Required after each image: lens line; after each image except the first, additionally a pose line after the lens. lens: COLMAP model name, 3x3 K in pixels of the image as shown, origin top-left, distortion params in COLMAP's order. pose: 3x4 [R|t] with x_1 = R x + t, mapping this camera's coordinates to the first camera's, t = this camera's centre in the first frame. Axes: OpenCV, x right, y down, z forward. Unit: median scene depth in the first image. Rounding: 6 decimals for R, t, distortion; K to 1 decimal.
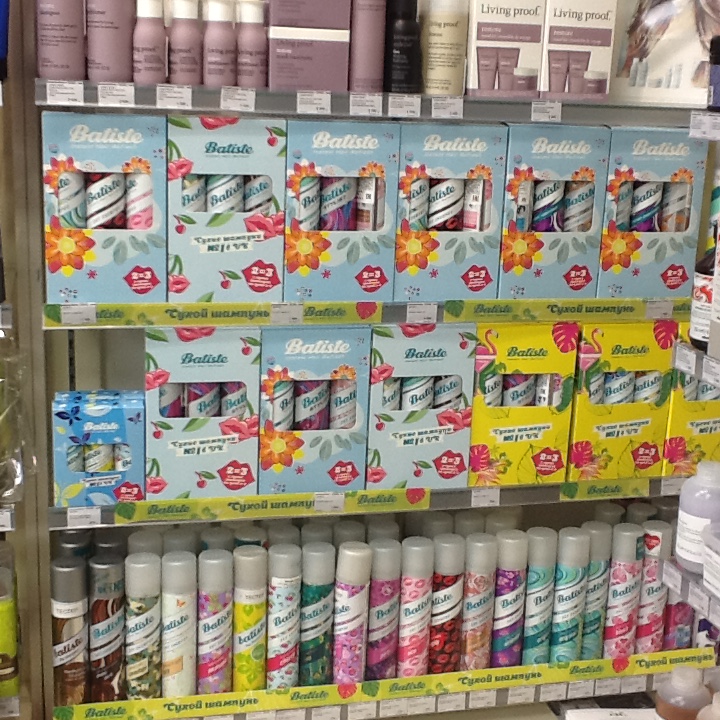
lens RADIAL K [[1151.5, 0, 360.0], [0, 1151.5, 360.0], [0, 0, 1]] dist [-0.013416, 0.093484]
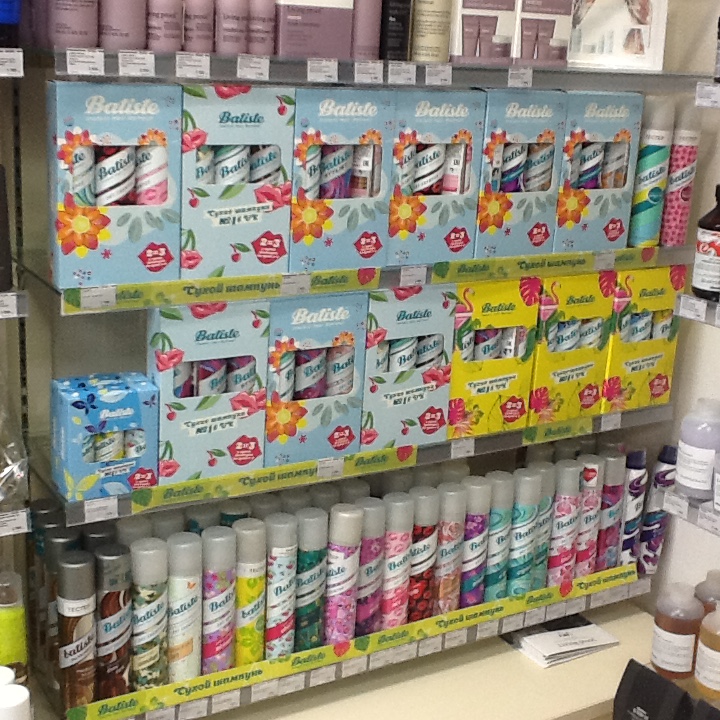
lens RADIAL K [[1151.5, 0, 360.0], [0, 1151.5, 360.0], [0, 0, 1]] dist [-0.013416, 0.093484]
pose [[0.955826, -0.072889, 0.284751, -0.286221], [0.059586, 0.996700, 0.055115, -0.025252], [-0.287829, -0.035713, 0.957016, 0.028868]]
